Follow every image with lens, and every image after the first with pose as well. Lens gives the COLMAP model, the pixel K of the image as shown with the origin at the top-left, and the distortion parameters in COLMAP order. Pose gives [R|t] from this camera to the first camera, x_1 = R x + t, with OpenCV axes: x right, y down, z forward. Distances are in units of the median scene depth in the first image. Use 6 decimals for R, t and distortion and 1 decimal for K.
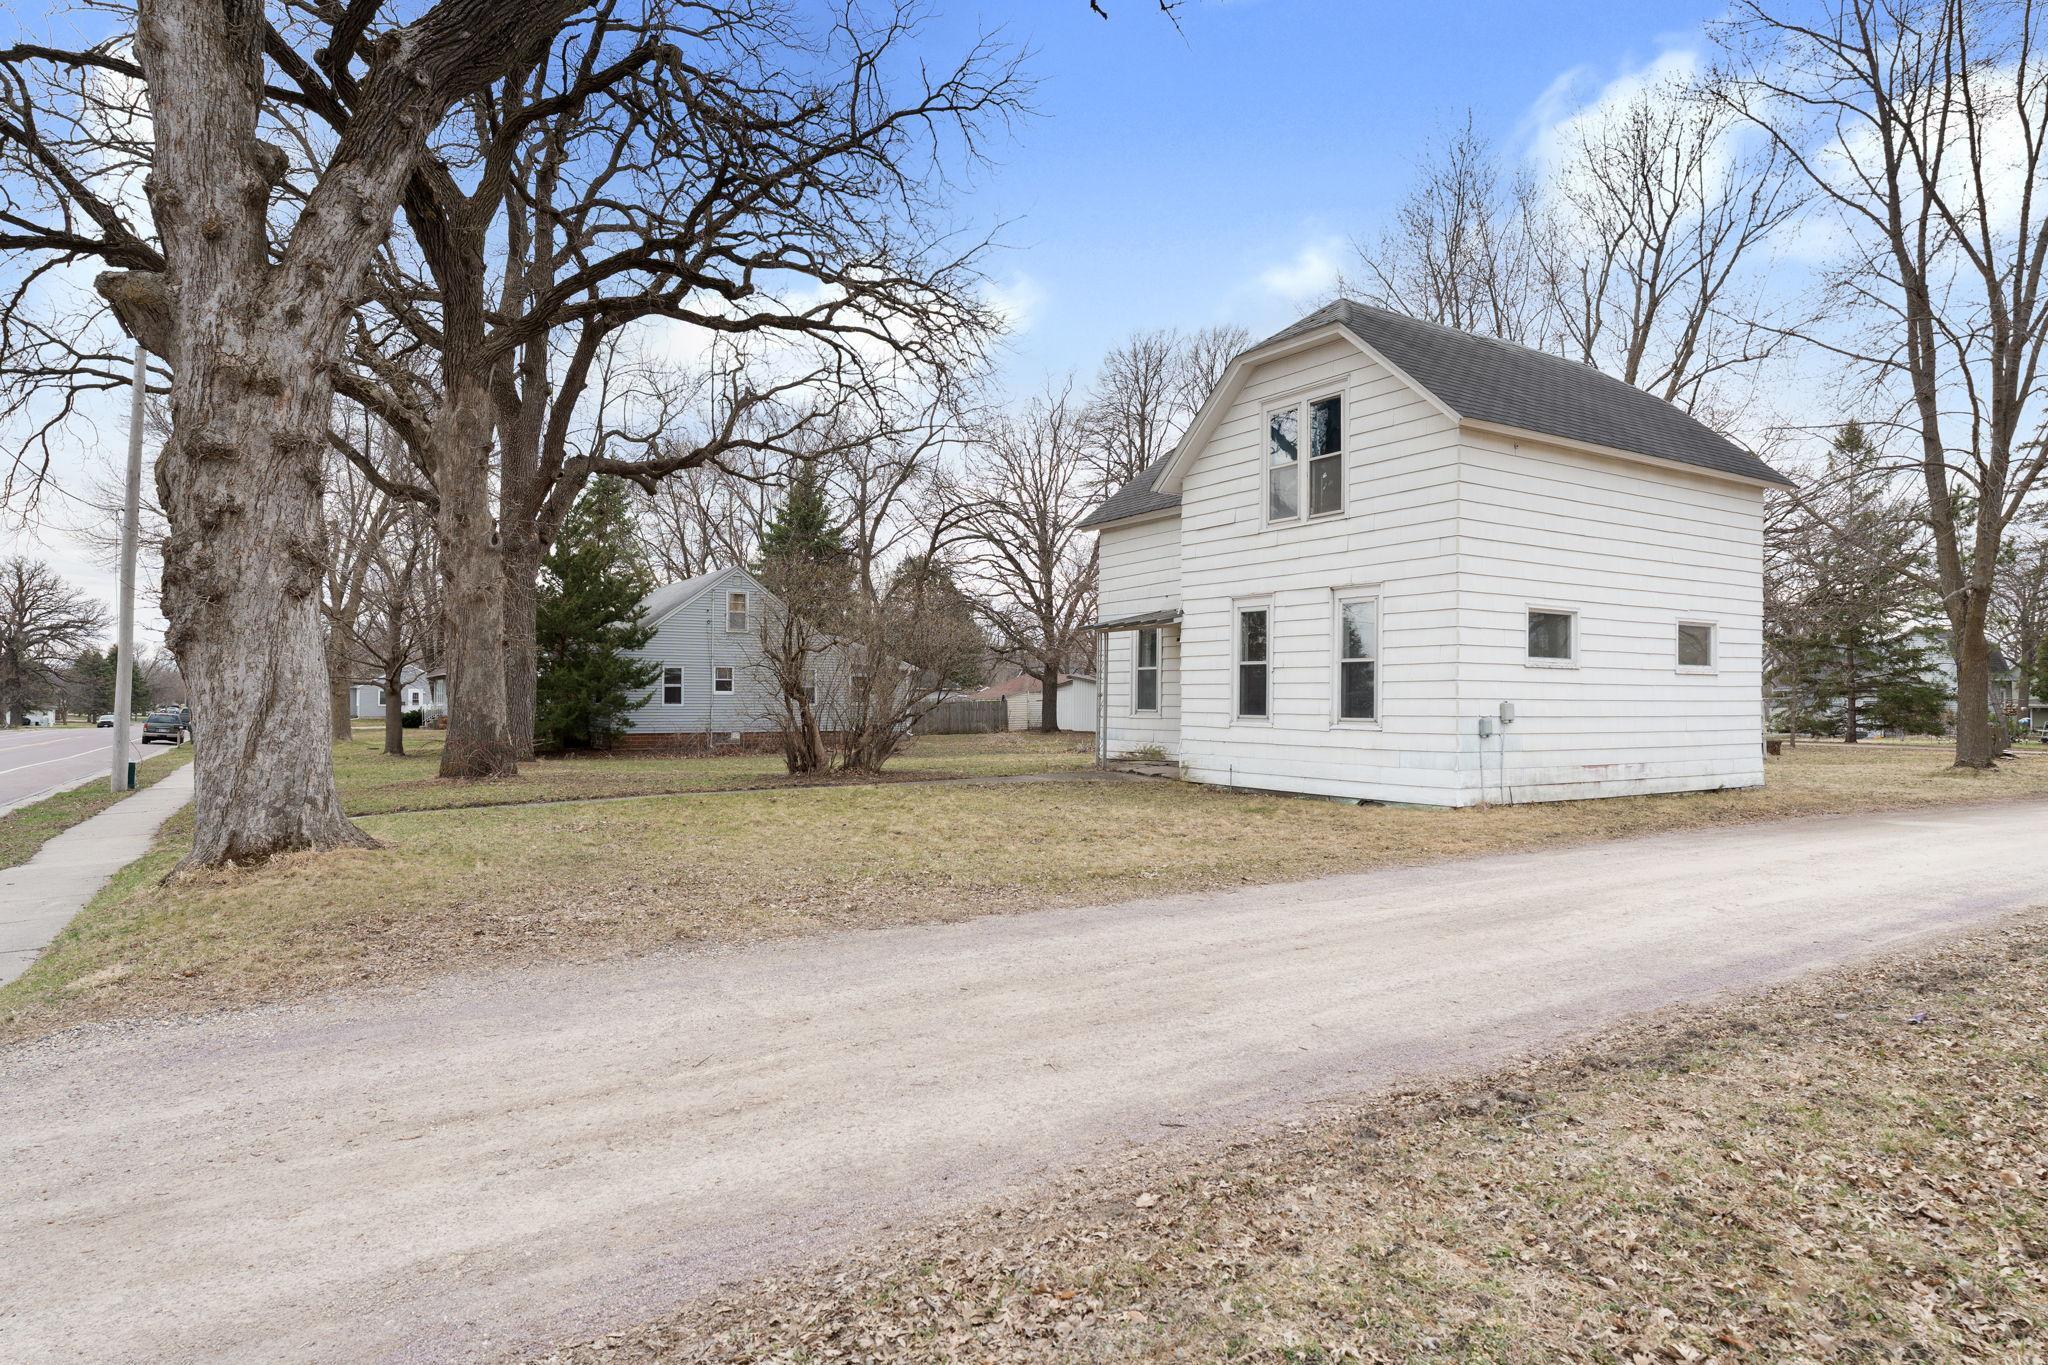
lens RADIAL K [[1100.0, 0, 1023.4], [0, 1100.0, 692.4], [0, 0, 1]] dist [0.003397, 0.005421]
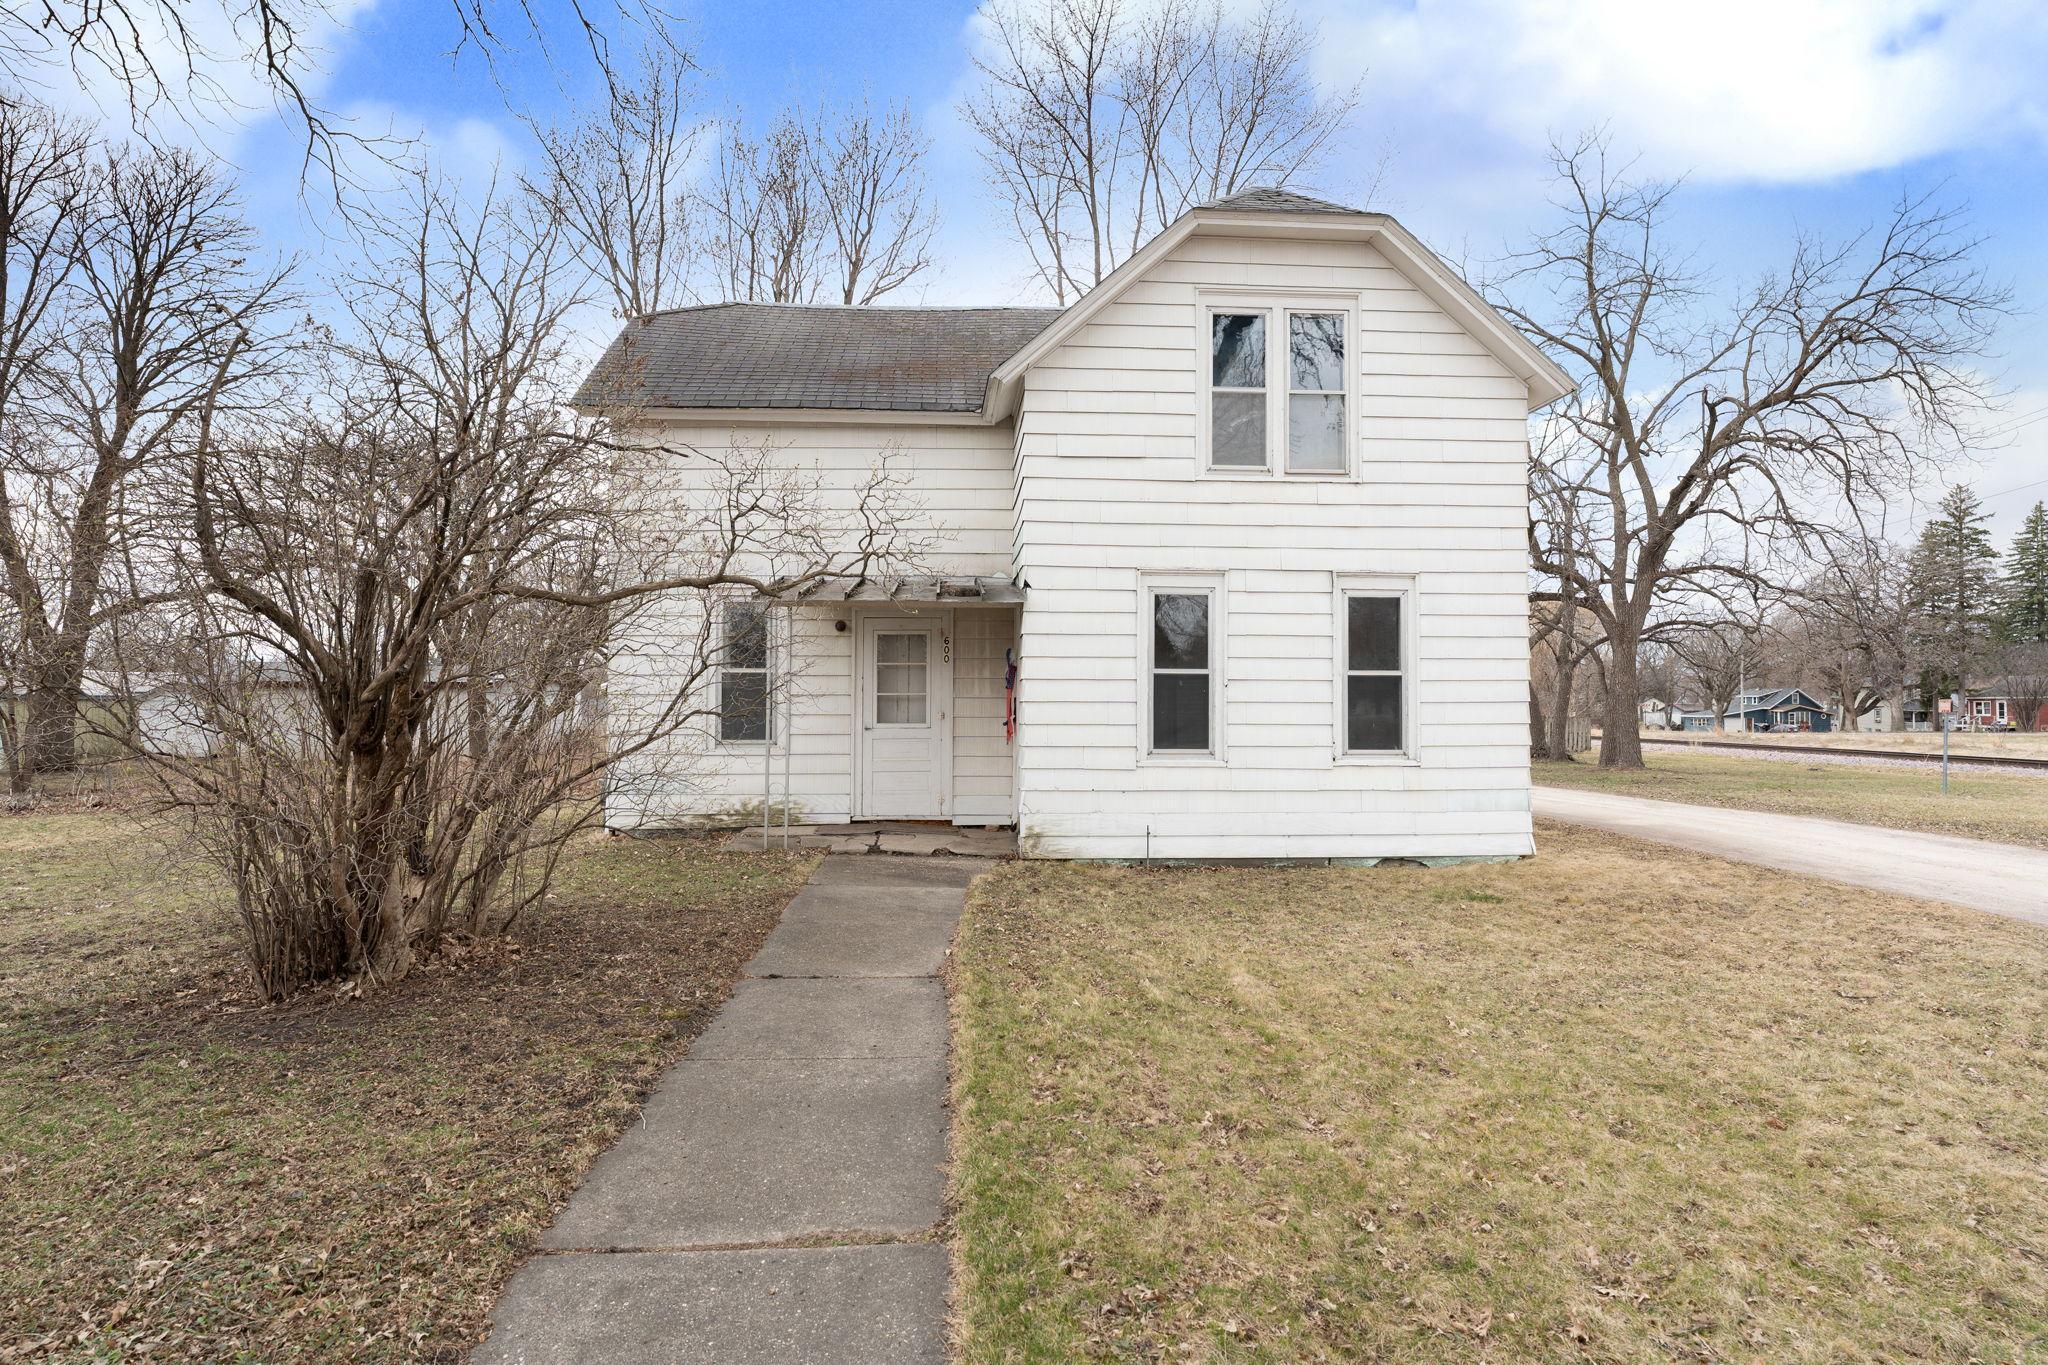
lens RADIAL K [[1074.0, 0, 1019.9], [0, 1074.0, 681.1], [0, 0, 1]] dist [-0.016607, -0.000206]
pose [[0.493297, 0.018956, 0.869655, -0.342202], [-0.003556, 0.999798, -0.019776, -0.006287], [-0.869854, 0.006663, 0.493264, 0.641710]]
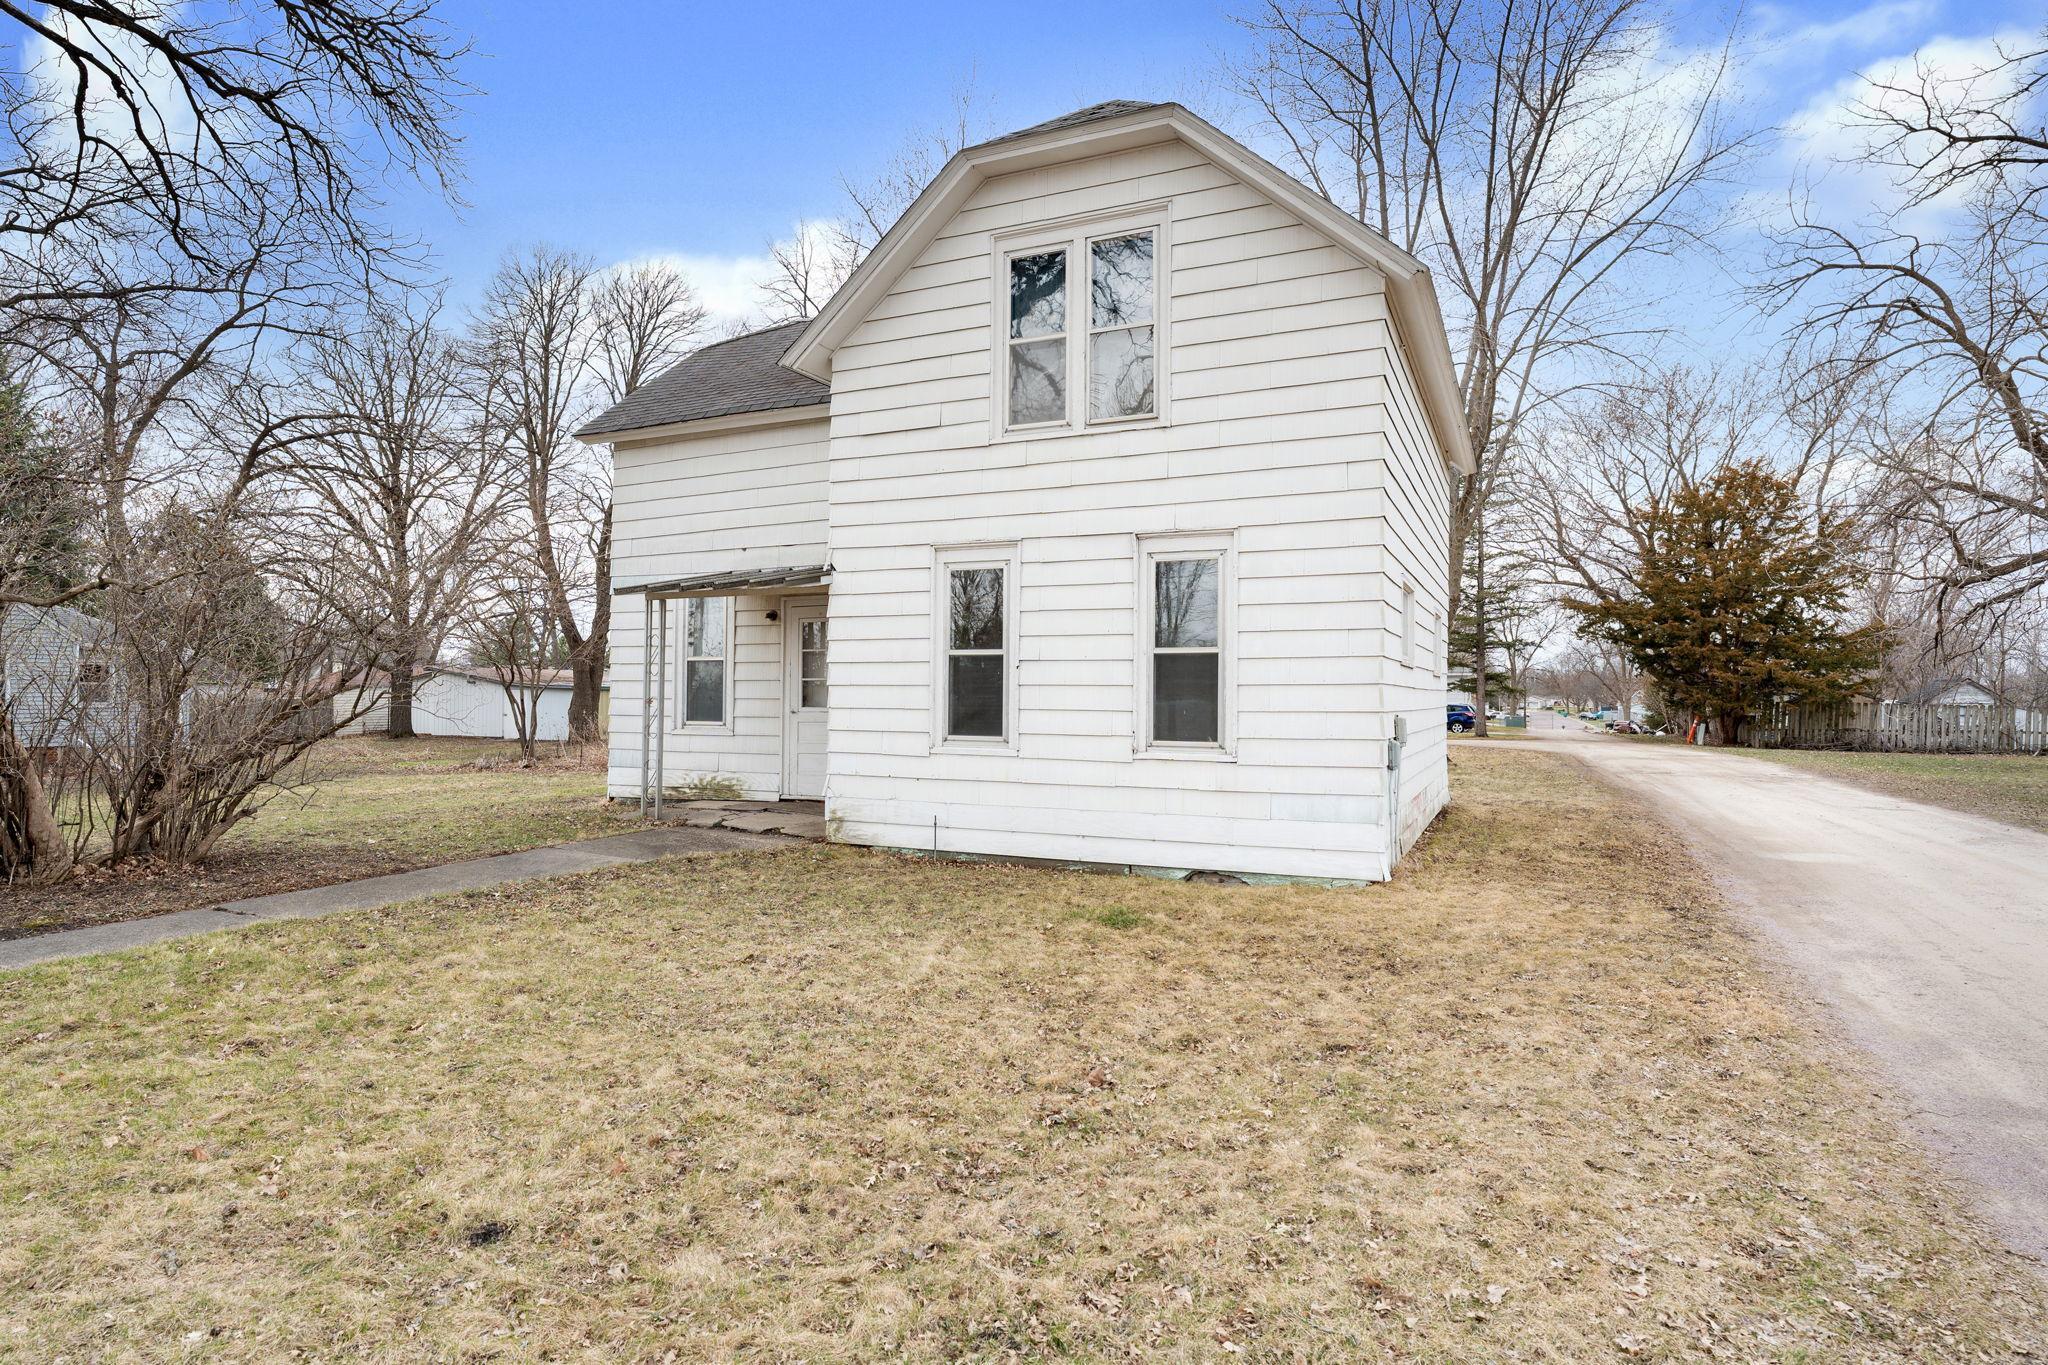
lens RADIAL K [[1100.0, 0, 1021.8], [0, 1100.0, 674.3], [0, 0, 1]] dist [0.003397, 0.005421]
pose [[0.846881, 0.008011, 0.531723, -0.084613], [-0.002004, 0.999928, -0.011872, -0.005855], [-0.531779, 0.008988, 0.846835, 0.386699]]
